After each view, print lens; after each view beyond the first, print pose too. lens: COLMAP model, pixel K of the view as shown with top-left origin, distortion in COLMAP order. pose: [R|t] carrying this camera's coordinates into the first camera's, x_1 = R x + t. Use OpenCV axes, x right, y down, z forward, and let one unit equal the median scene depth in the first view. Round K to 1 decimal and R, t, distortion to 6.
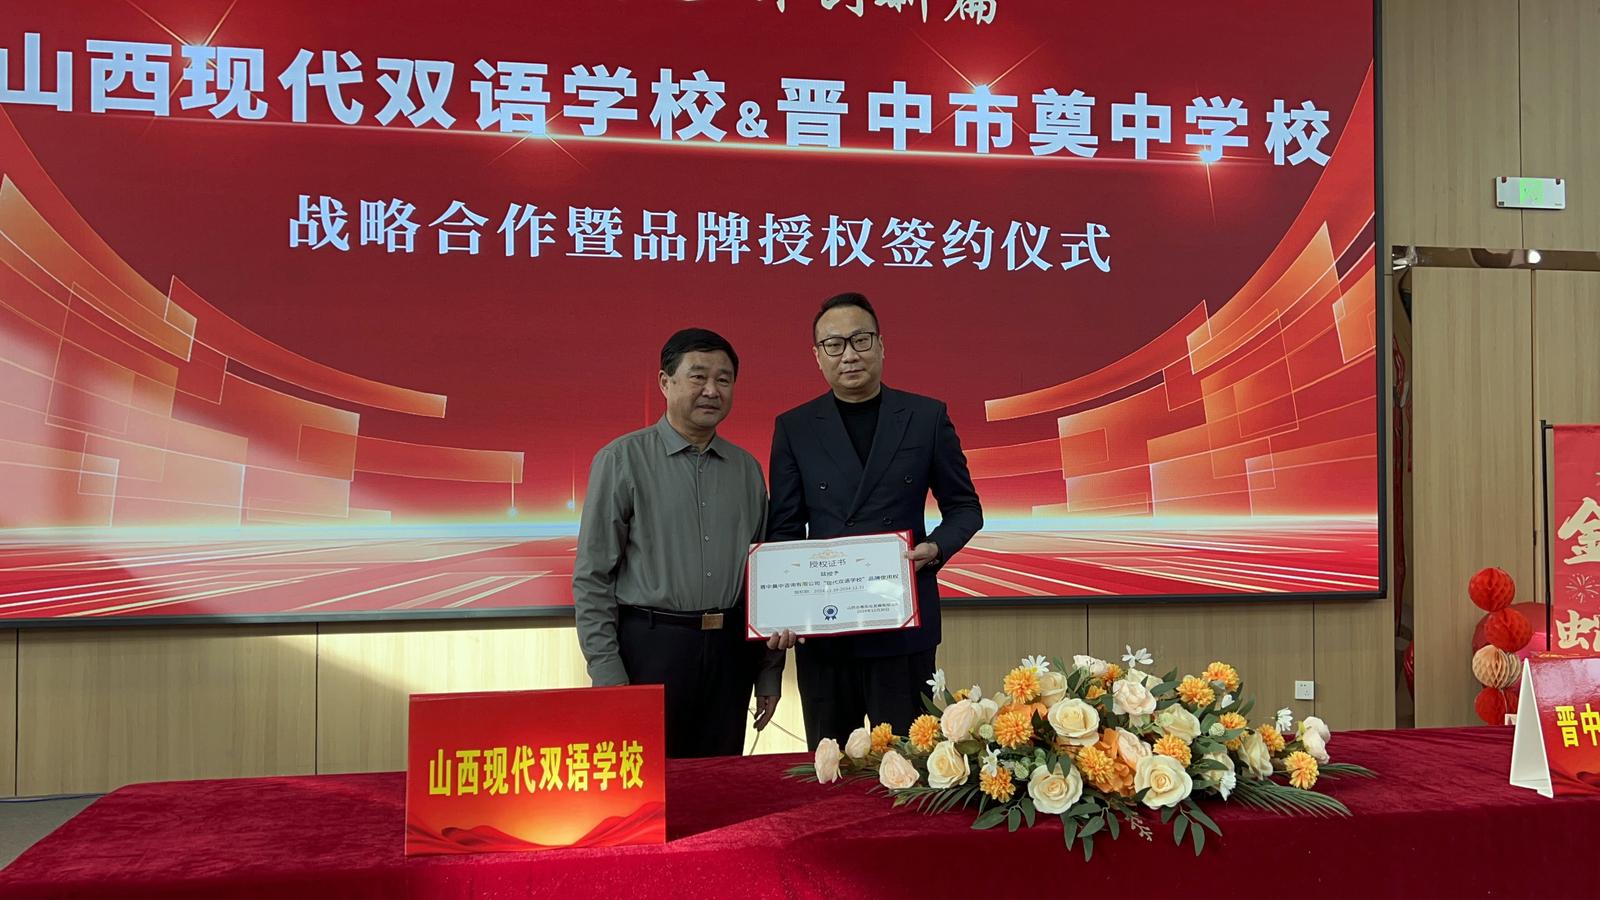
lens RADIAL K [[1399.8, 0, 800.0], [0, 1399.8, 450.0], [0, 0, 1]] dist [0.104085, -0.211087]
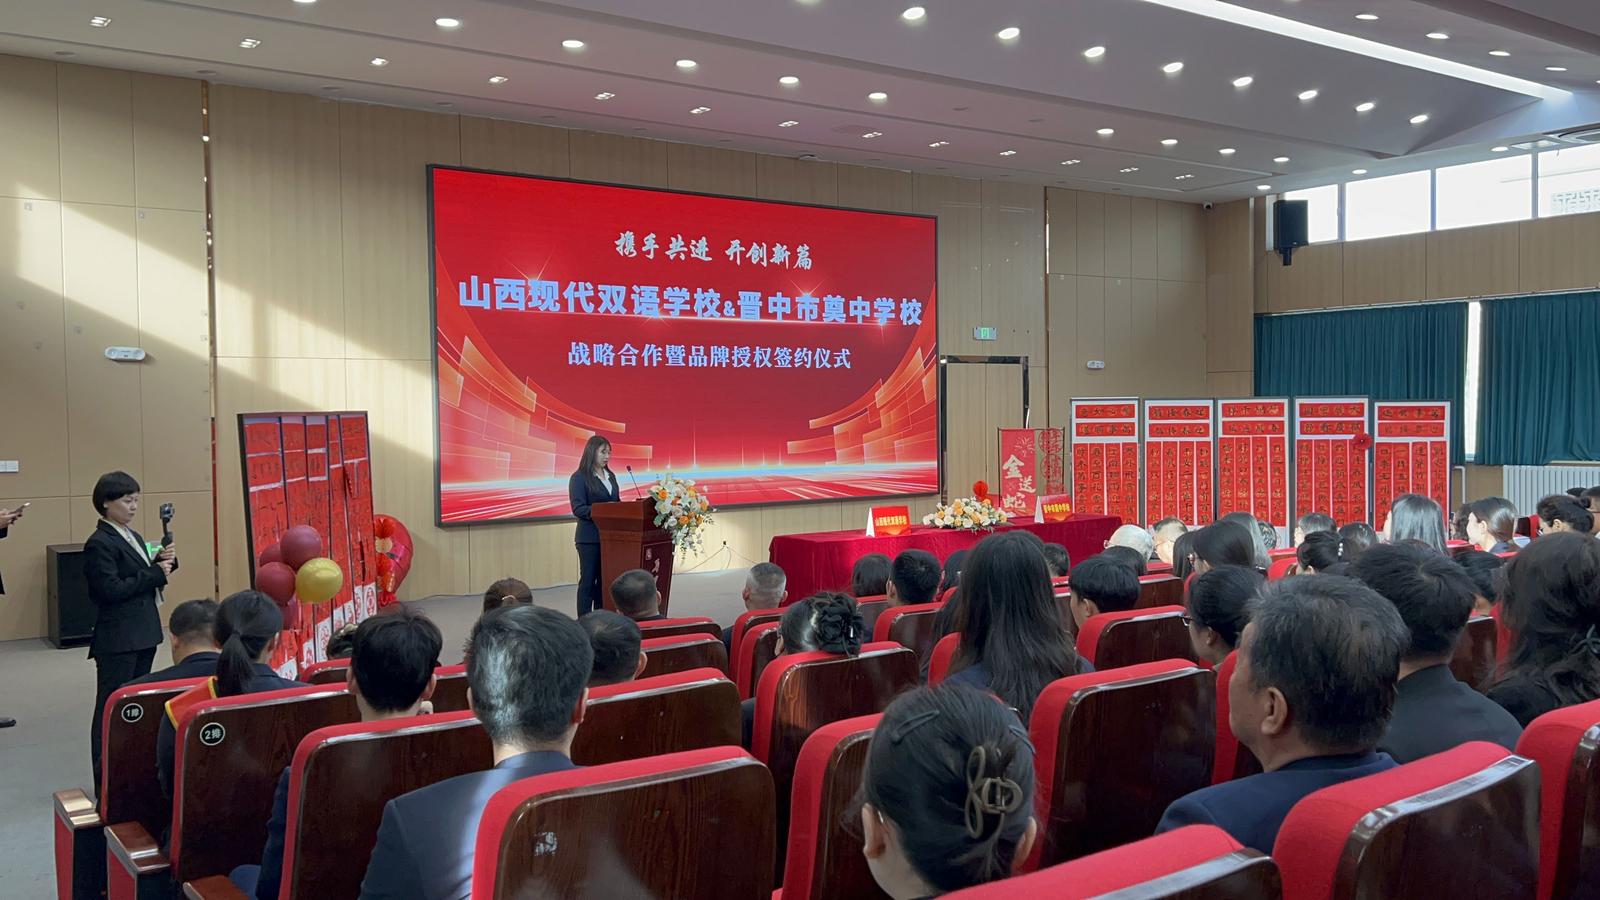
lens RADIAL K [[1399.8, 0, 800.0], [0, 1399.8, 450.0], [0, 0, 1]] dist [0.104085, -0.211087]
pose [[0.899869, -0.021806, 0.435615, -1.004836], [0.002567, 0.998997, 0.044706, -0.097394], [-0.436153, -0.039112, 0.899022, -1.280715]]
